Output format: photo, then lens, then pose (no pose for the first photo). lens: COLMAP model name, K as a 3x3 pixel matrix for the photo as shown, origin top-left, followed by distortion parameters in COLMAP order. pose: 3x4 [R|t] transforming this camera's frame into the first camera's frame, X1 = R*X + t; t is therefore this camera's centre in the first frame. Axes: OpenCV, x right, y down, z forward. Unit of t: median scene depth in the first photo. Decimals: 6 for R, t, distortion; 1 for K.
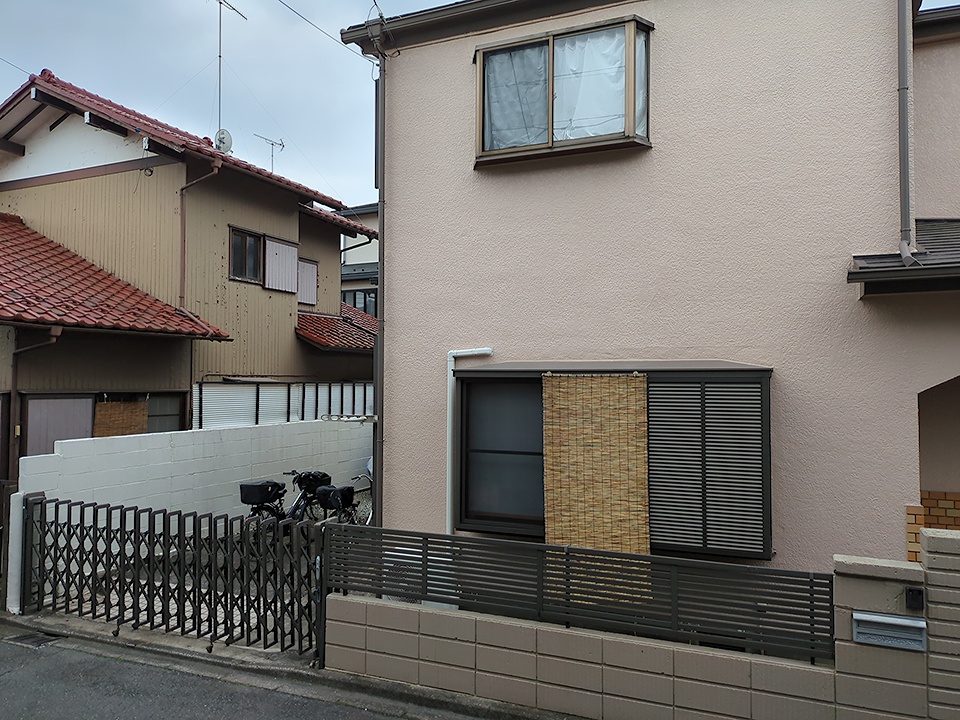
lens RADIAL K [[716.4, 0, 477.9], [0, 716.4, 359.1], [0, 0, 1]] dist [0.051105, -0.038682]
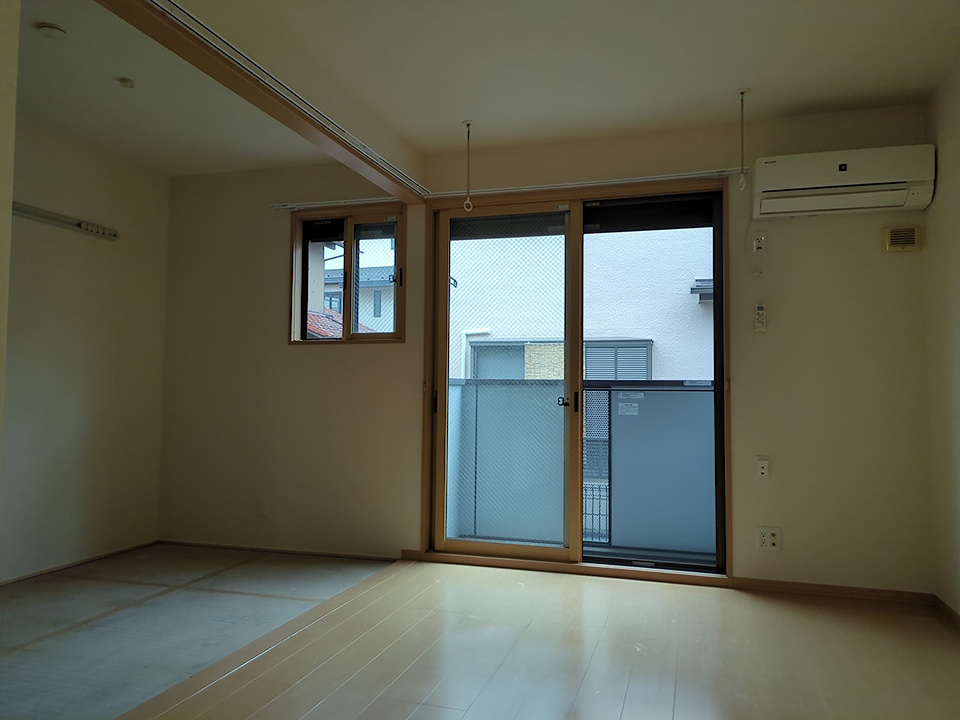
lens RADIAL K [[716.4, 0, 477.9], [0, 716.4, 359.1], [0, 0, 1]] dist [0.051105, -0.038682]
pose [[0.992383, 0.011036, 0.122692, -0.199942], [-0.009973, 0.999907, -0.009279, 0.065663], [-0.122783, 0.007985, 0.992401, -0.590738]]
